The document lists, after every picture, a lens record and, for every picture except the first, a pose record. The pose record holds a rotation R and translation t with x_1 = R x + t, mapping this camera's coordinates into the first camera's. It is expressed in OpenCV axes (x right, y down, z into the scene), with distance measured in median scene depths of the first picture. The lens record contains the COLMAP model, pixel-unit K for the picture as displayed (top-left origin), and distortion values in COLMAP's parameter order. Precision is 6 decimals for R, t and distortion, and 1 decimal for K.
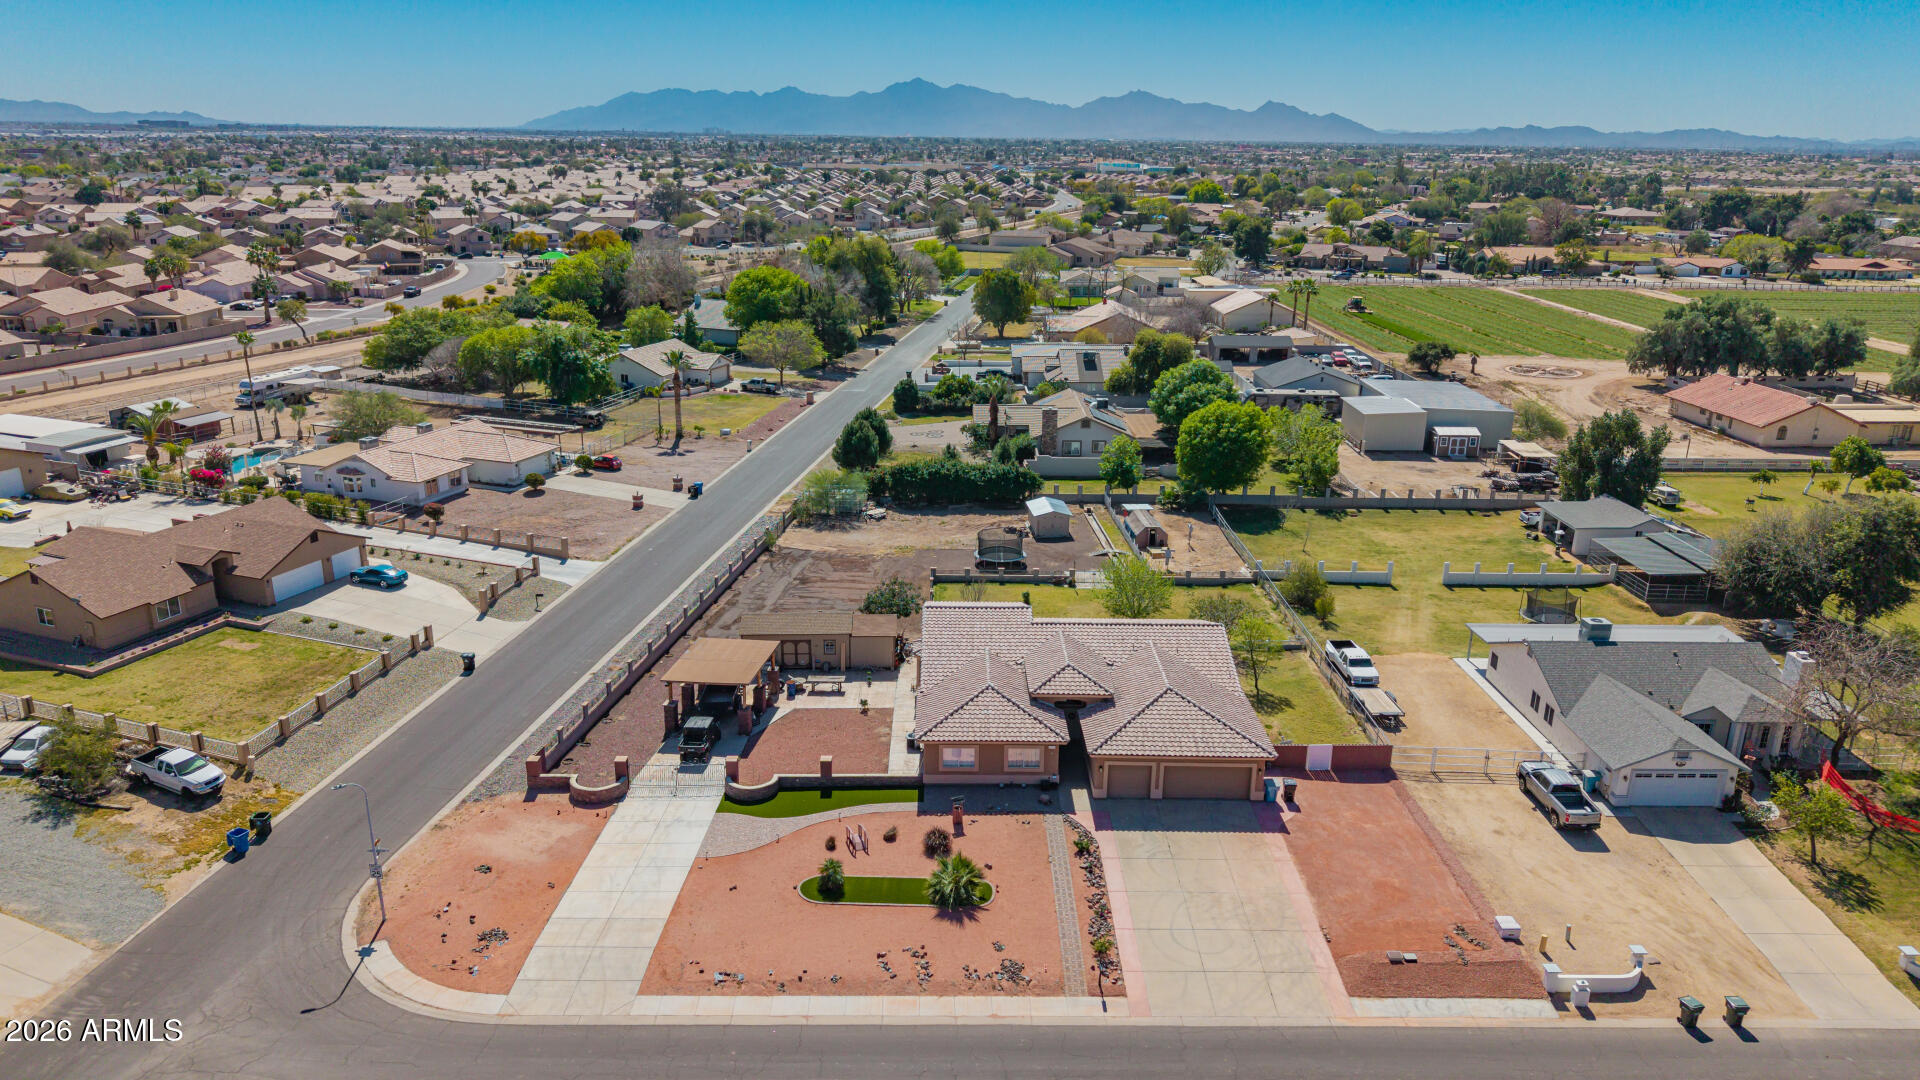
lens RADIAL K [[1300.9, 0, 966.9], [0, 1300.9, 514.2], [0, 0, 1]] dist [0.090442, -0.171762]
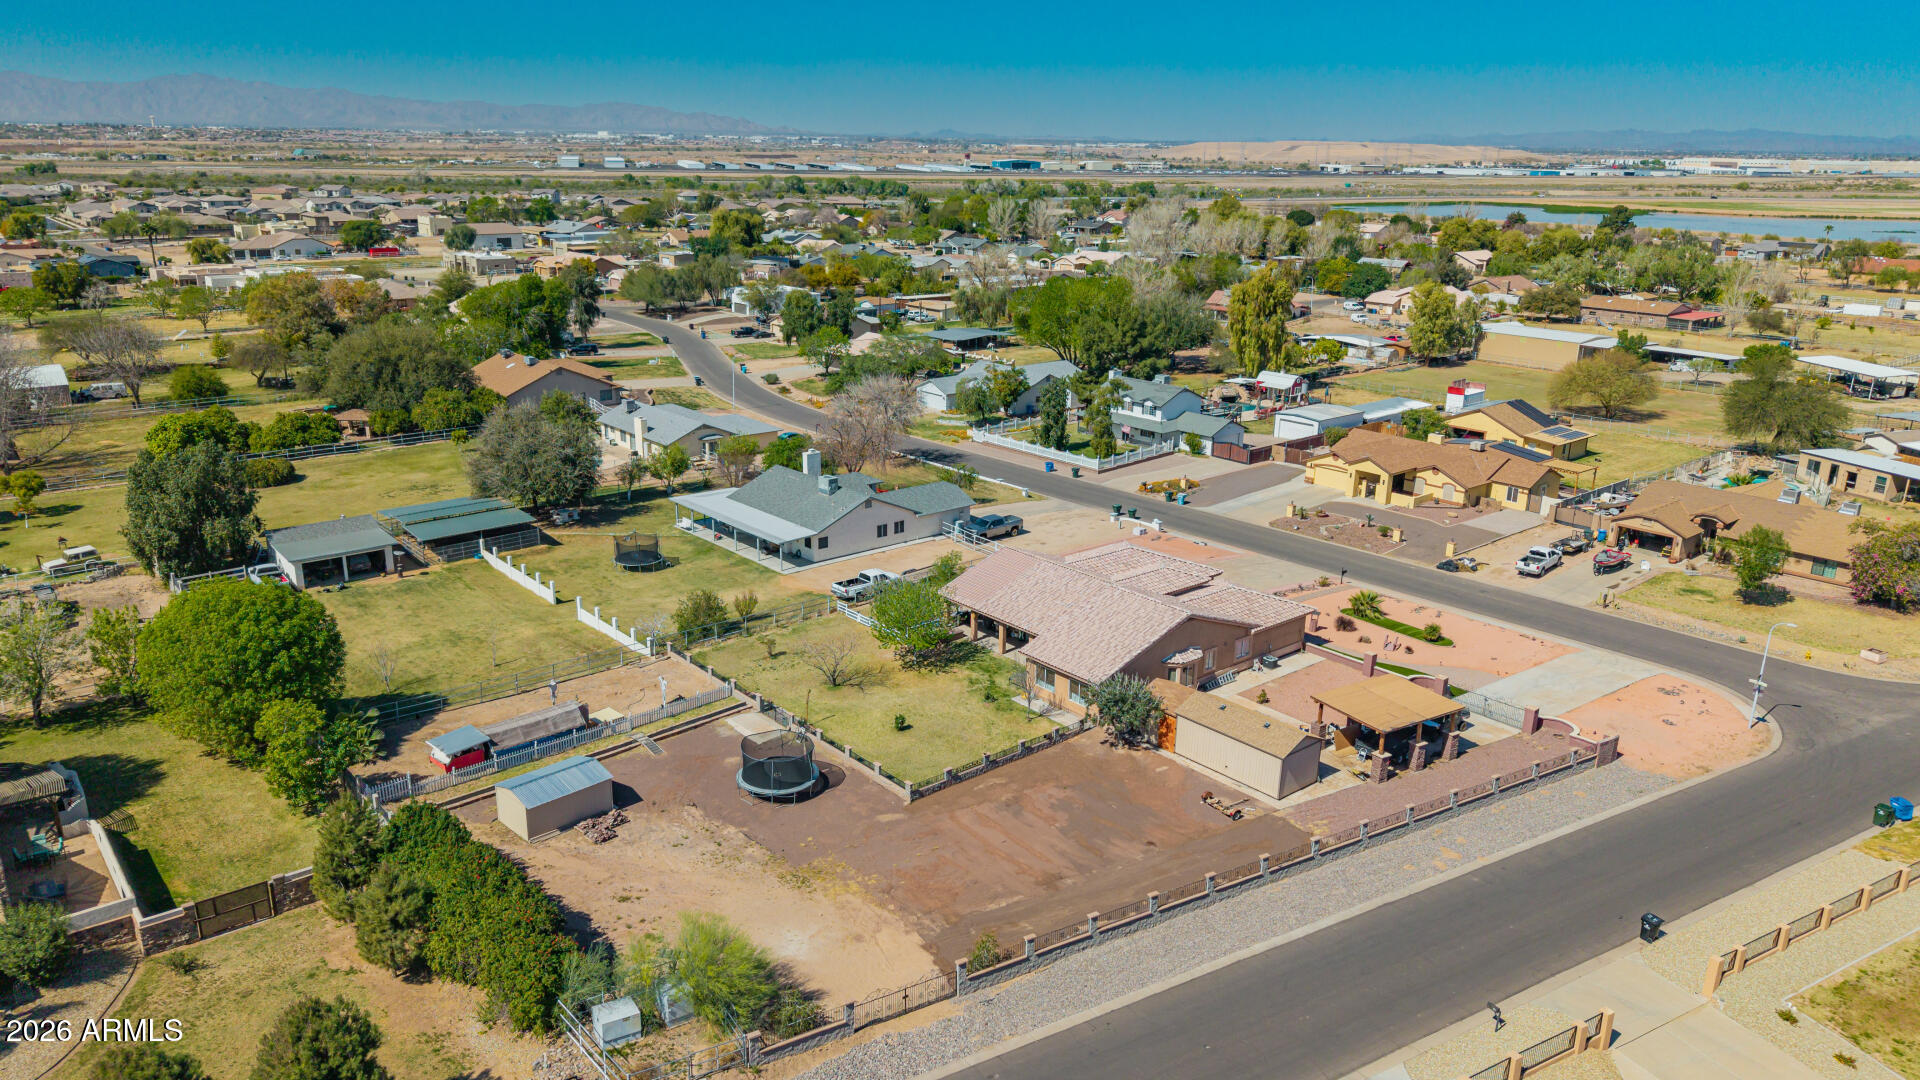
lens RADIAL K [[1302.6, 0, 960.0], [0, 1302.6, 540.0], [0, 0, 1]] dist [0.067352, -0.089977]
pose [[-0.638684, -0.246767, 0.728827, -0.737622], [0.190765, 0.866832, 0.460664, -0.545394], [-0.745448, 0.433253, -0.506557, 1.882120]]
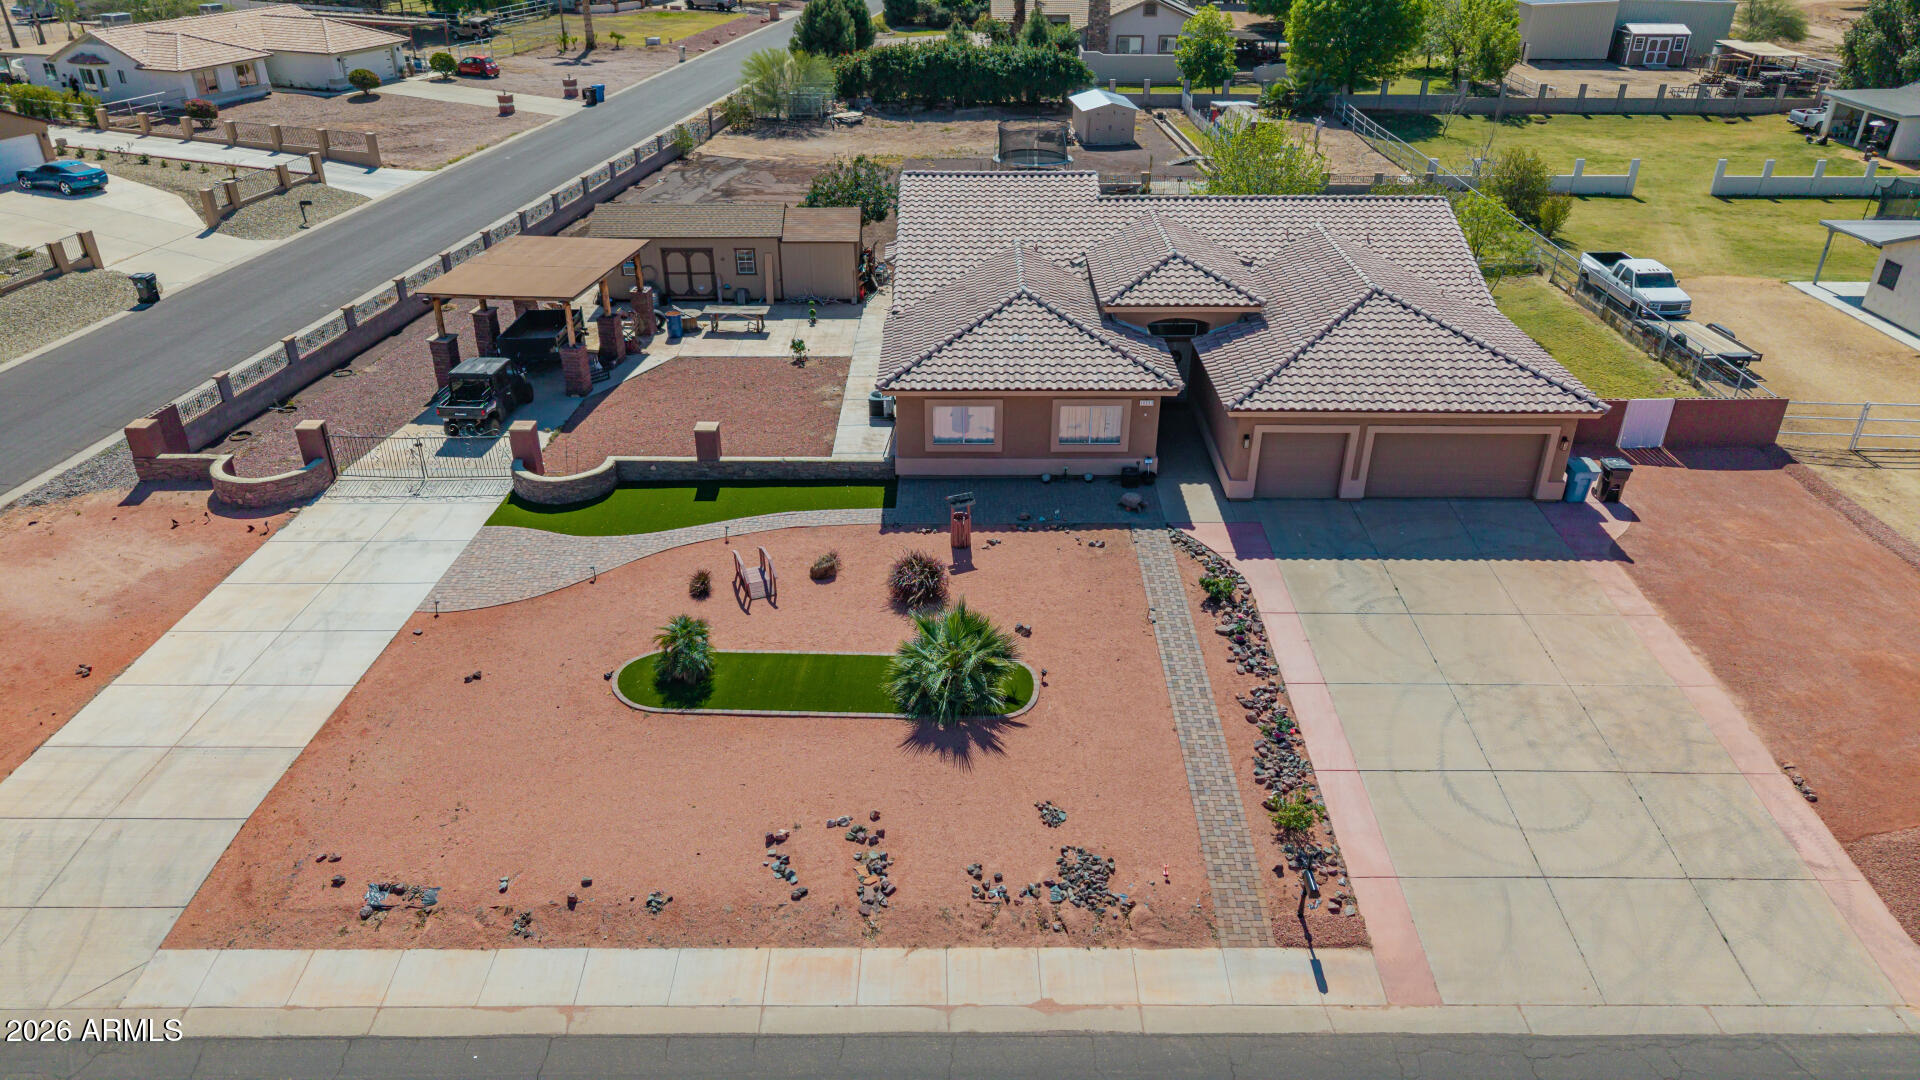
lens RADIAL K [[1255.2, 0, 959.6], [0, 1255.2, 585.3], [0, 0, 1]] dist [0.054681, -0.073964]
pose [[0.999811, -0.001815, -0.019380, 0.001879], [0.006526, 0.969263, 0.245942, 0.128318], [0.018338, -0.246022, 0.969091, 0.512788]]
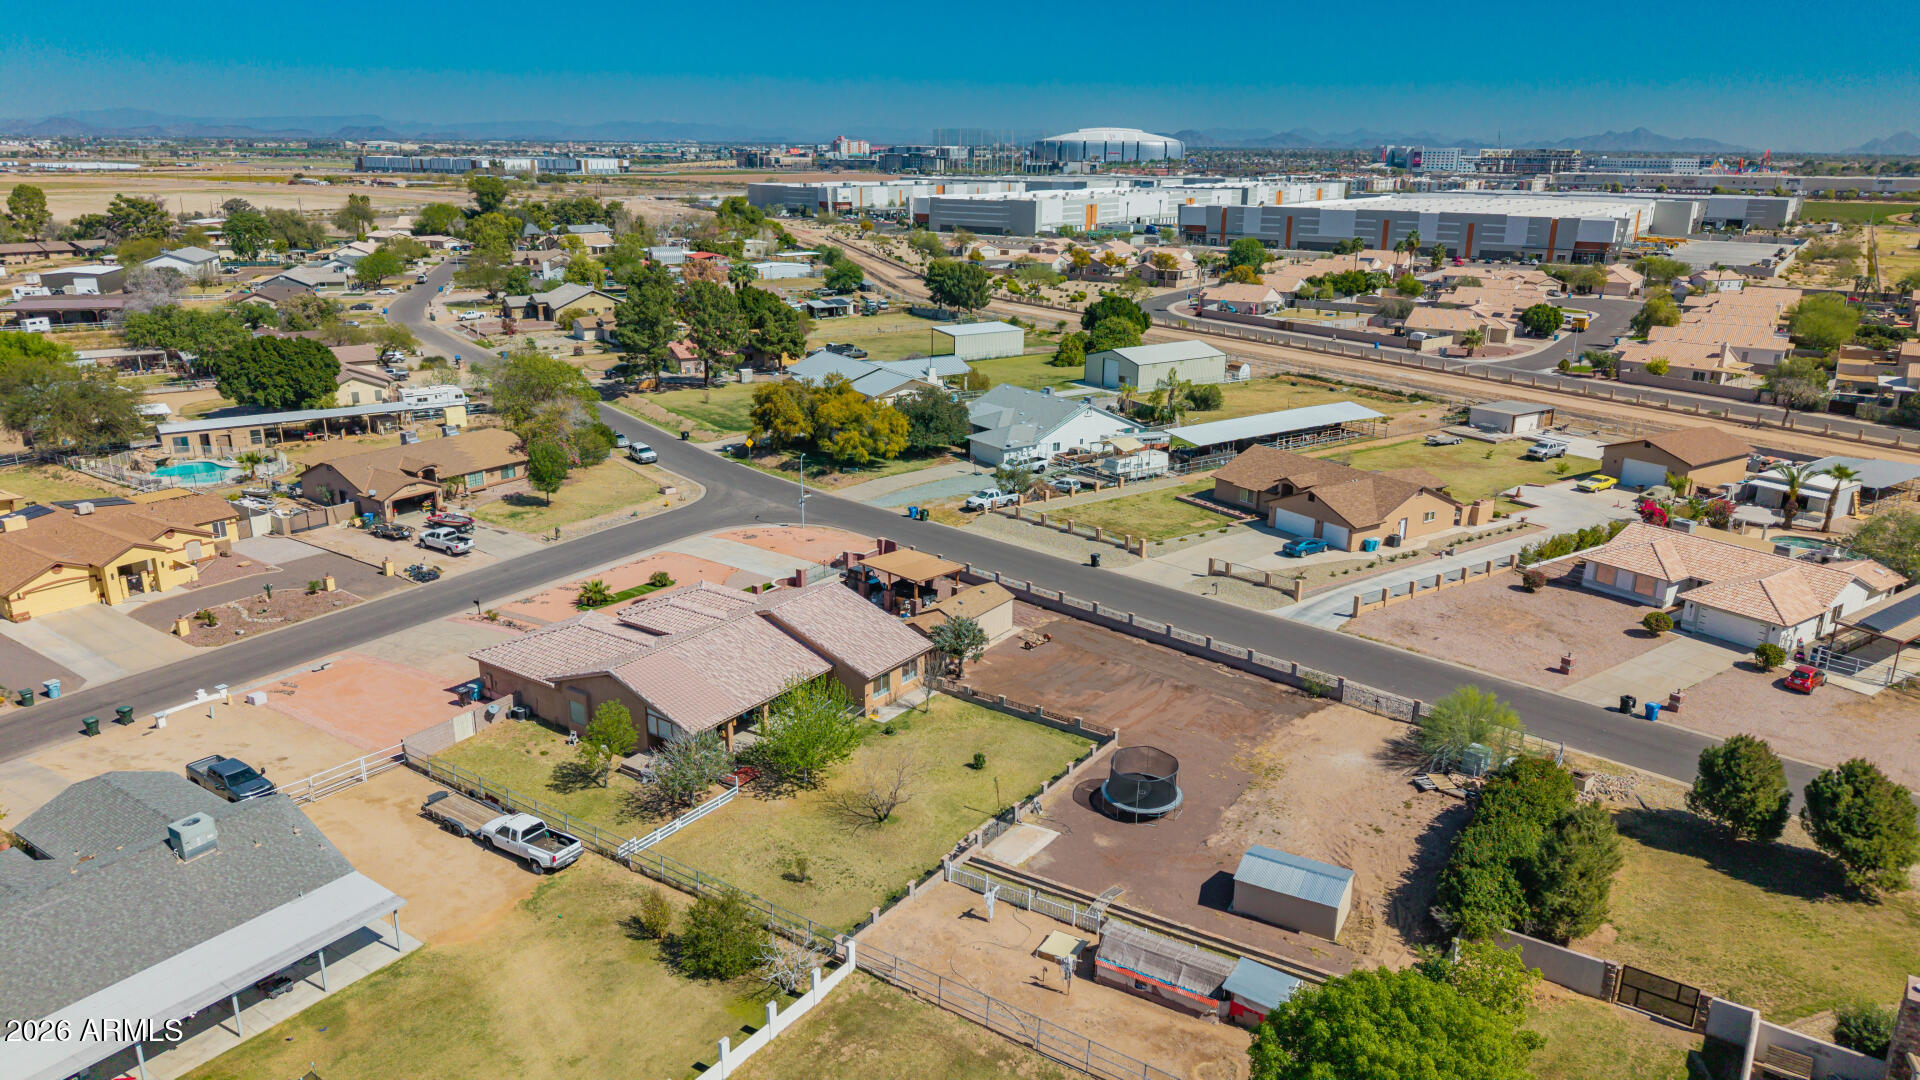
lens RADIAL K [[1255.2, 0, 959.6], [0, 1255.2, 585.3], [0, 0, 1]] dist [0.054681, -0.073964]
pose [[-0.582467, 0.246338, -0.774629, 0.841040], [-0.244766, 0.855590, 0.456131, -0.502683], [0.775127, 0.455284, -0.438058, 1.801059]]
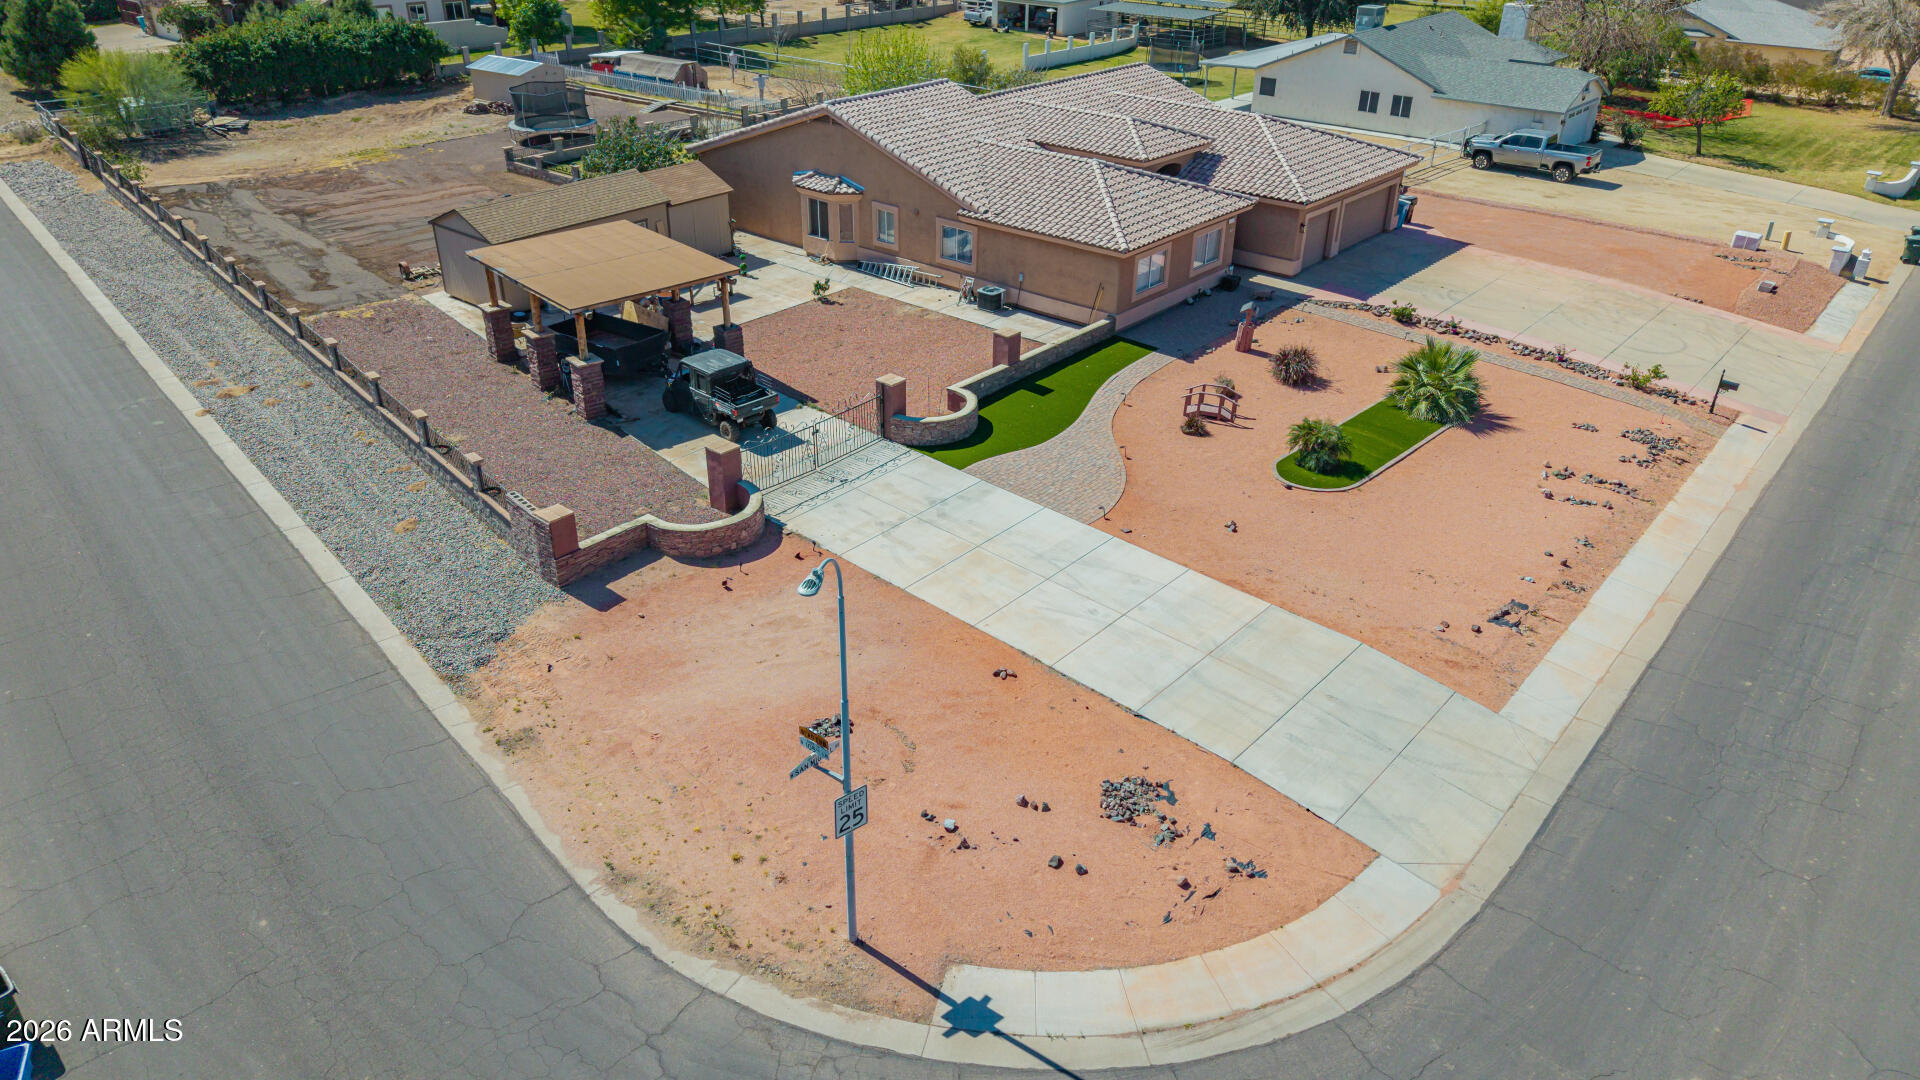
lens RADIAL K [[1302.6, 0, 960.0], [0, 1302.6, 540.0], [0, 0, 1]] dist [0.067352, -0.089977]
pose [[0.657543, -0.365924, 0.658587, -0.519179], [0.208077, 0.928335, 0.308055, 0.097245], [-0.724114, -0.065523, 0.686561, 0.642914]]
